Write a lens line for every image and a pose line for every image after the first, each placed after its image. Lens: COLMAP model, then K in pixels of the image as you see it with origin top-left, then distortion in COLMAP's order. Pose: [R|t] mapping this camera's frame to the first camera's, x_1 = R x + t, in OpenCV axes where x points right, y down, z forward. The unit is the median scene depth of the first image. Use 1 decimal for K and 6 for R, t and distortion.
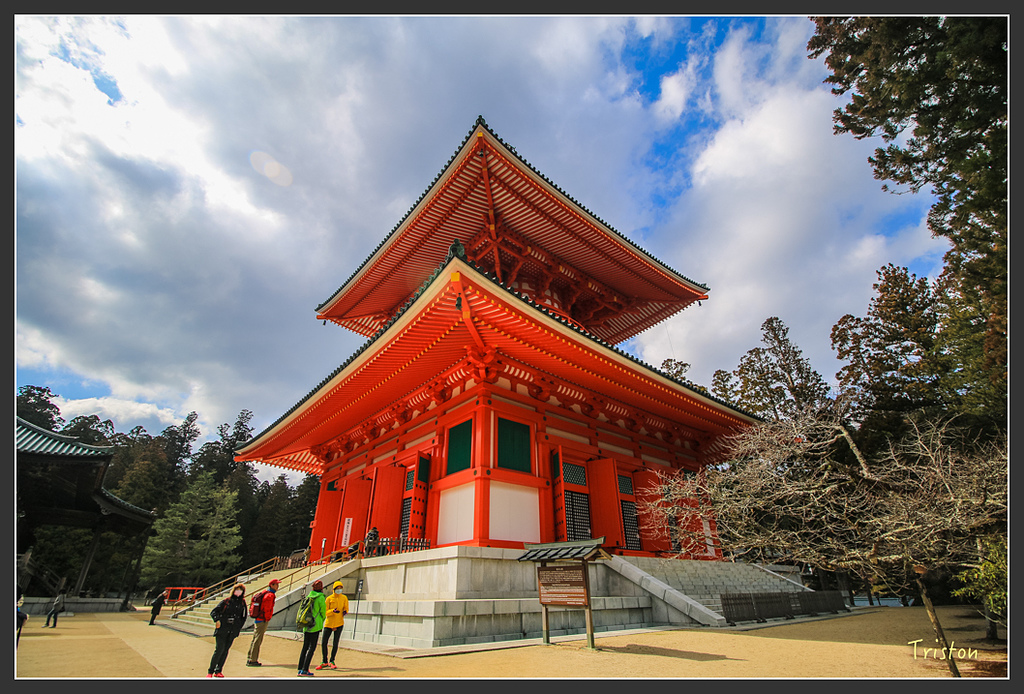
lens RADIAL K [[469.5, 0, 530.1], [0, 469.5, 332.9], [0, 0, 1]] dist [-0.011054, -0.000894]
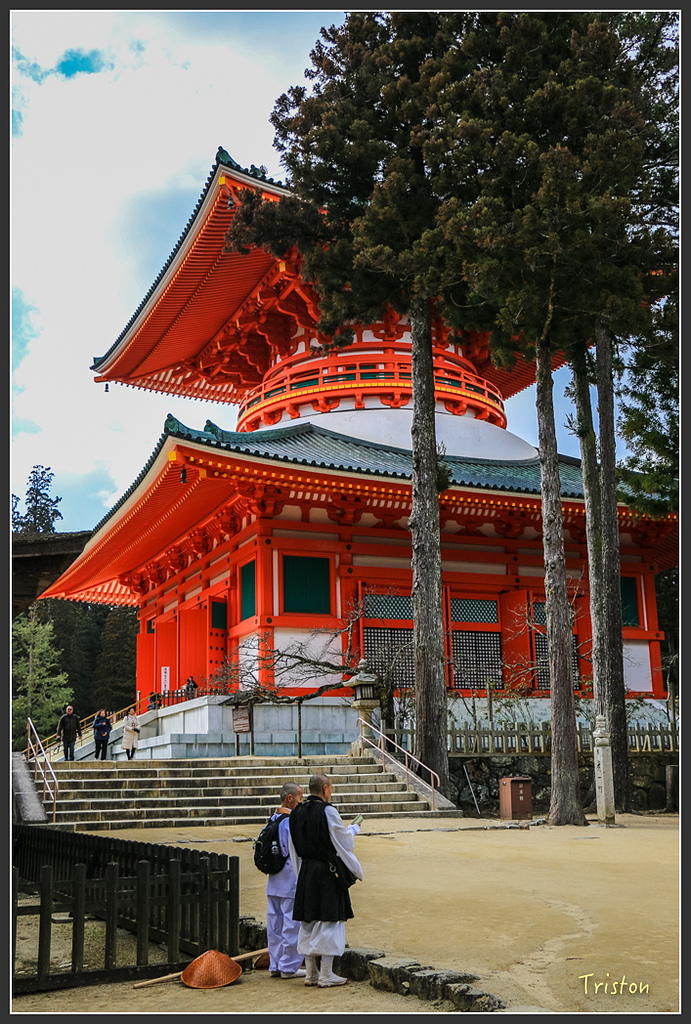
lens RADIAL K [[1130.8, 0, 344.7], [0, 1130.8, 512.7], [0, 0, 1]] dist [-0.054635, 0.000000]
pose [[0.955867, -0.079468, -0.282849, 0.582389], [0.153257, 0.956233, 0.249262, -0.364775], [0.250661, -0.281610, 0.926210, -0.806670]]
